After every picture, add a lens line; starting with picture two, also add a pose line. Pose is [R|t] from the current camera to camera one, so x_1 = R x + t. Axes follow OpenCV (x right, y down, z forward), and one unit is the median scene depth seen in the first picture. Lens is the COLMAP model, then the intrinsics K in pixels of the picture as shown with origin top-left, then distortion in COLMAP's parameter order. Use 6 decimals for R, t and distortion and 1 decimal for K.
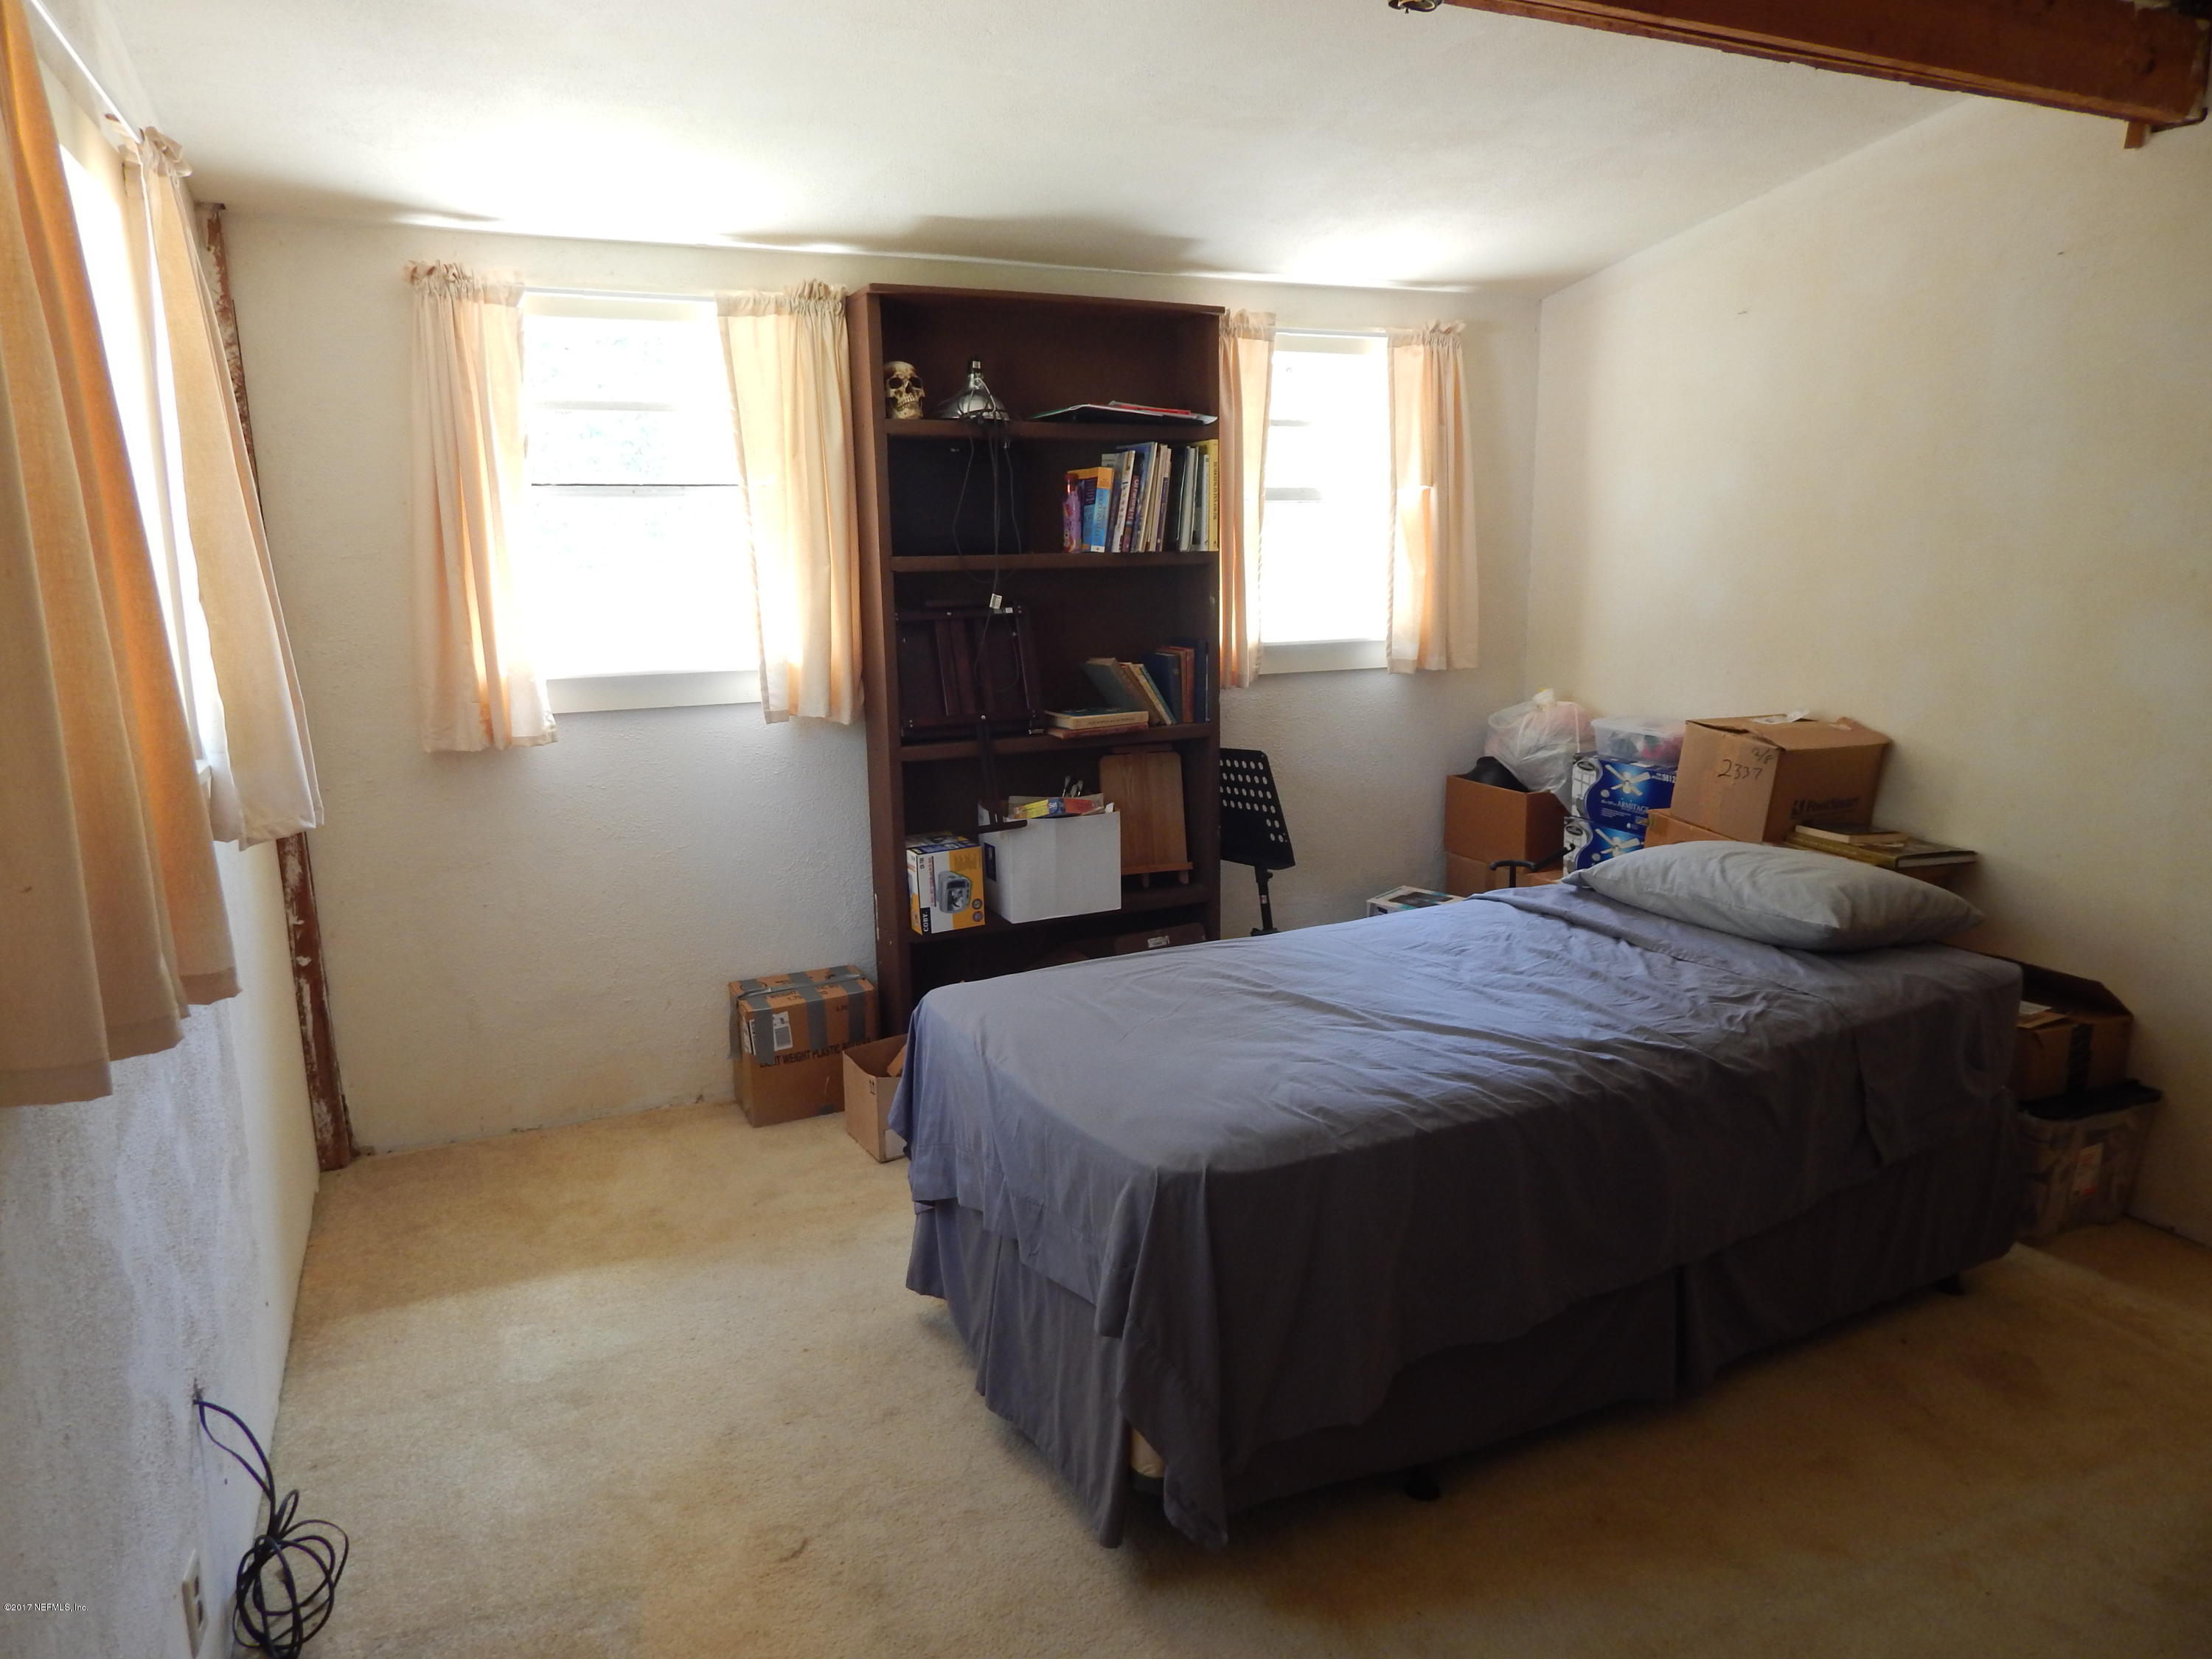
lens RADIAL K [[1451.5, 0, 1100.0], [0, 1451.5, 837.8], [0, 0, 1]] dist [0.000754, -0.007117]
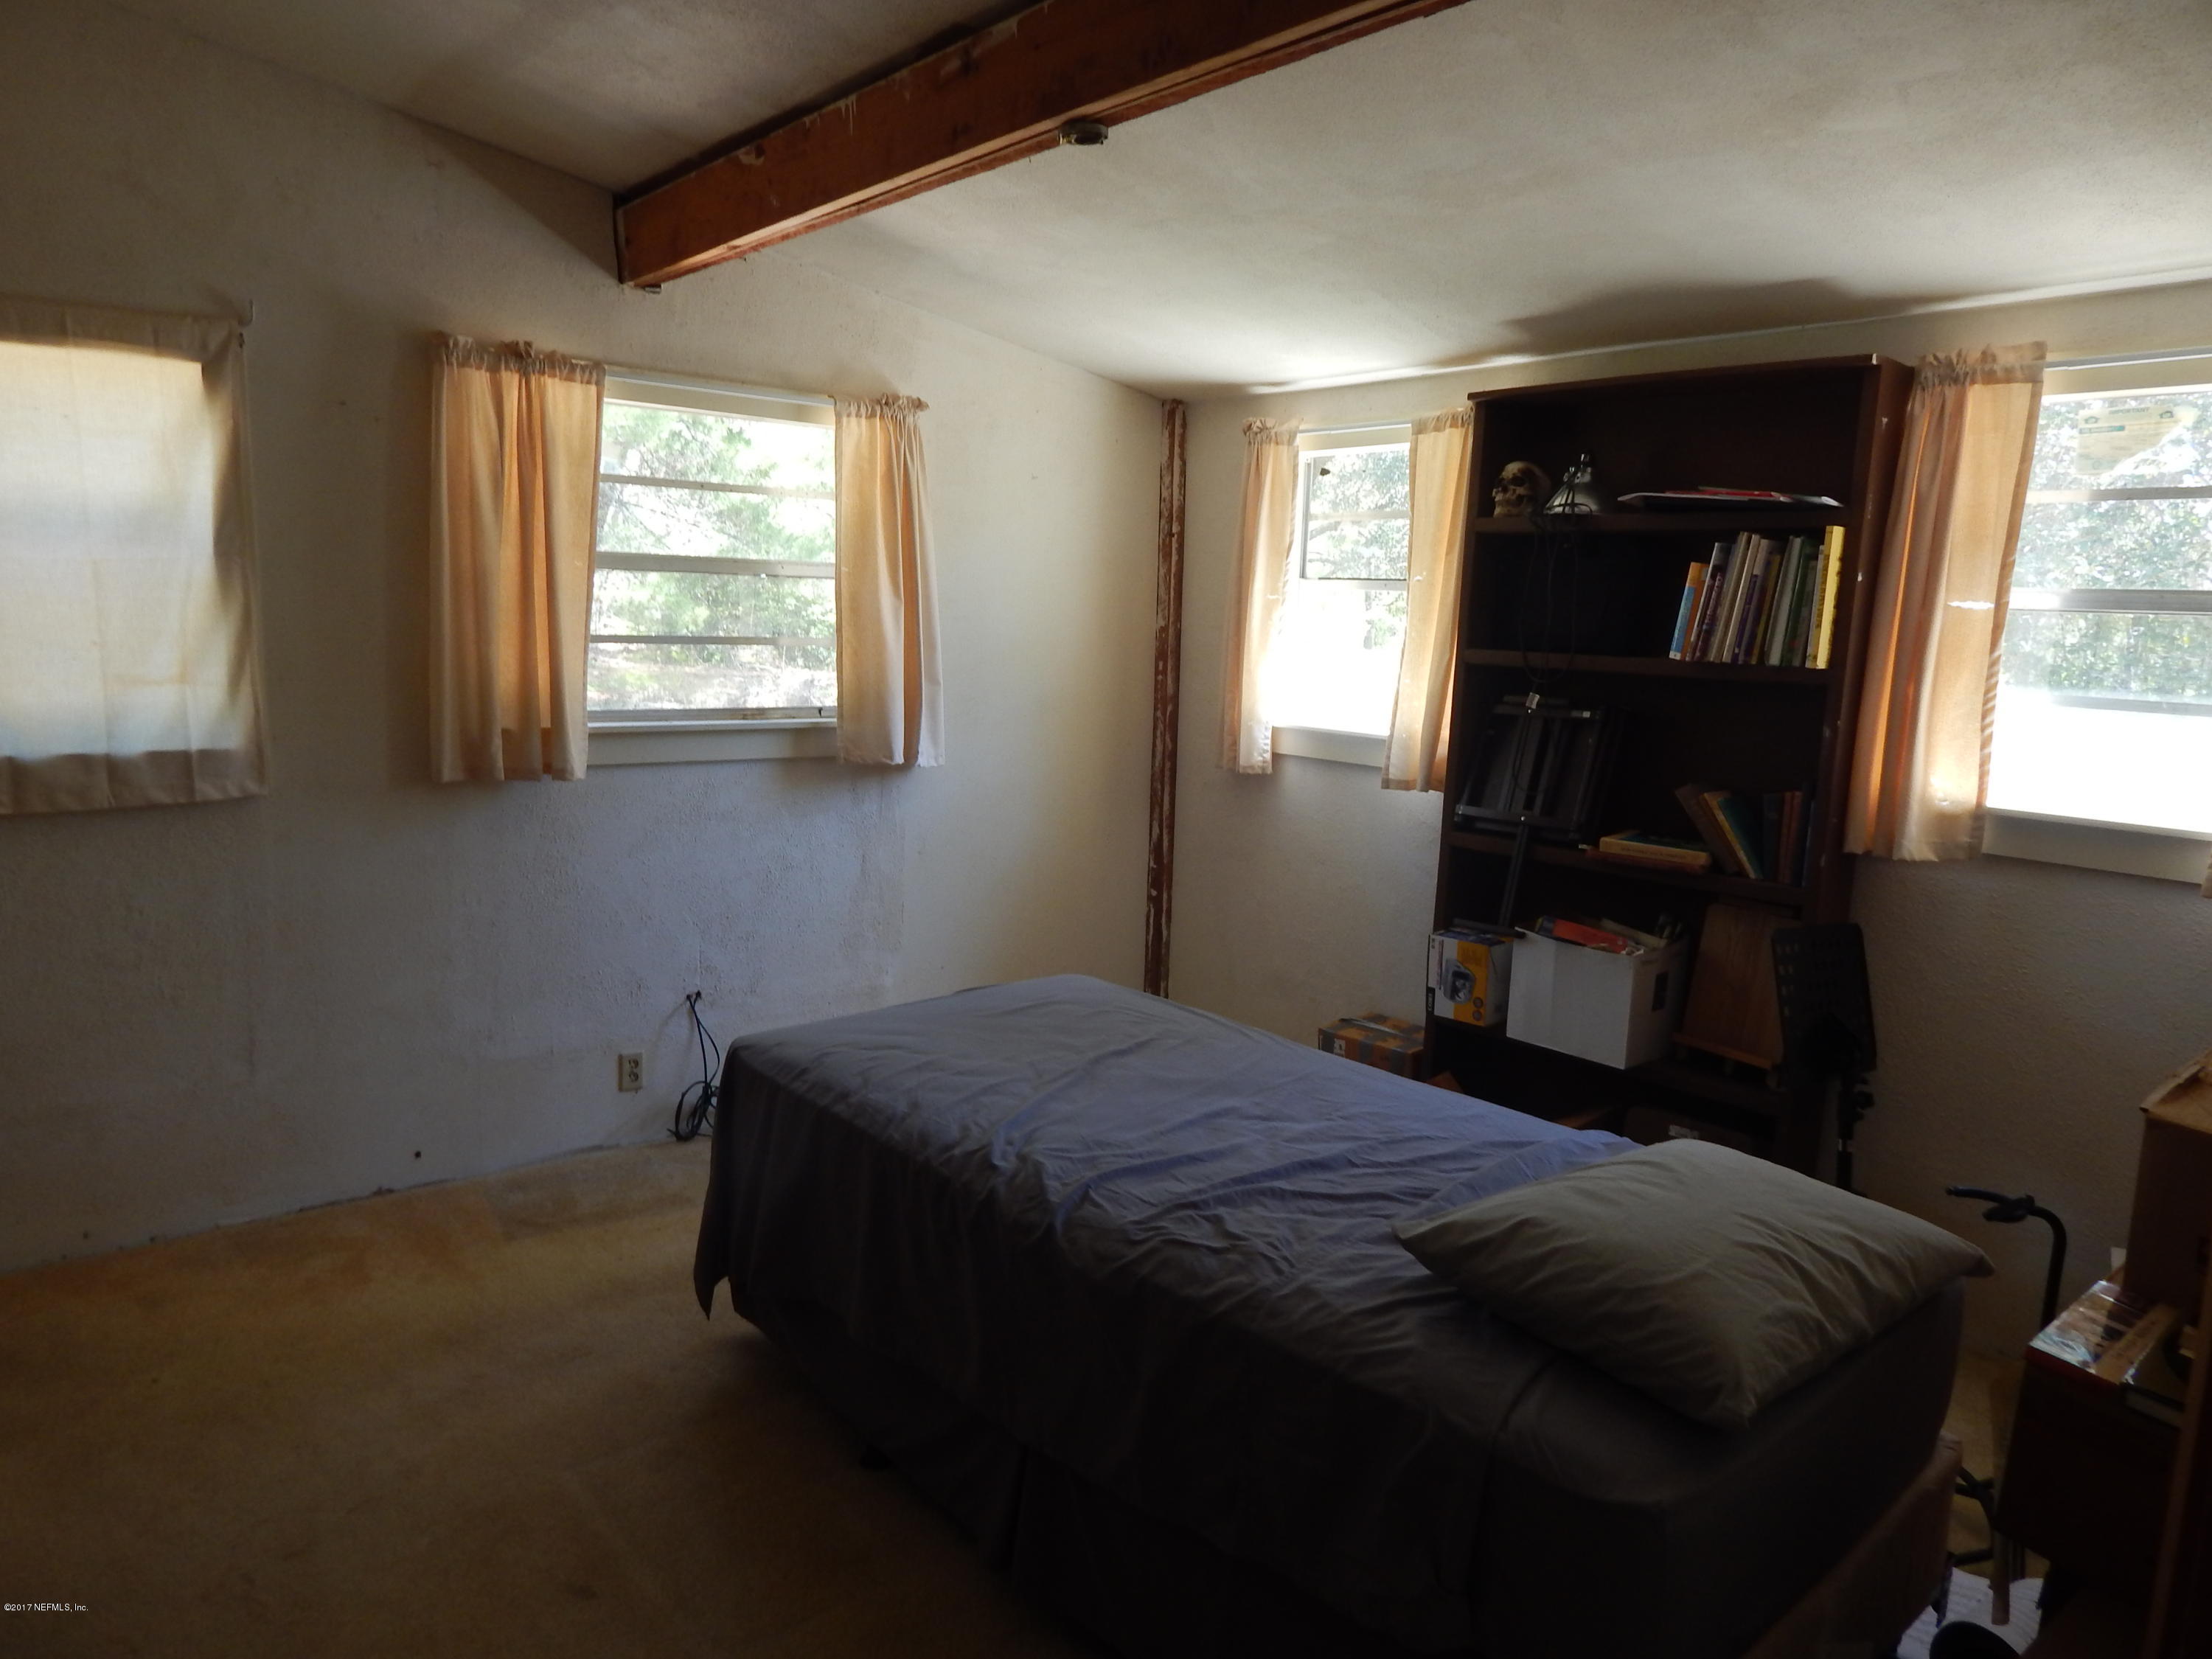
lens RADIAL K [[1451.5, 0, 1092.6], [0, 1451.5, 824.9], [0, 0, 1]] dist [0.000754, -0.007117]
pose [[0.260925, 0.168774, -0.950491, 0.754093], [-0.229167, 0.967282, 0.108845, -0.116936], [0.937764, 0.189421, 0.291065, 0.445966]]
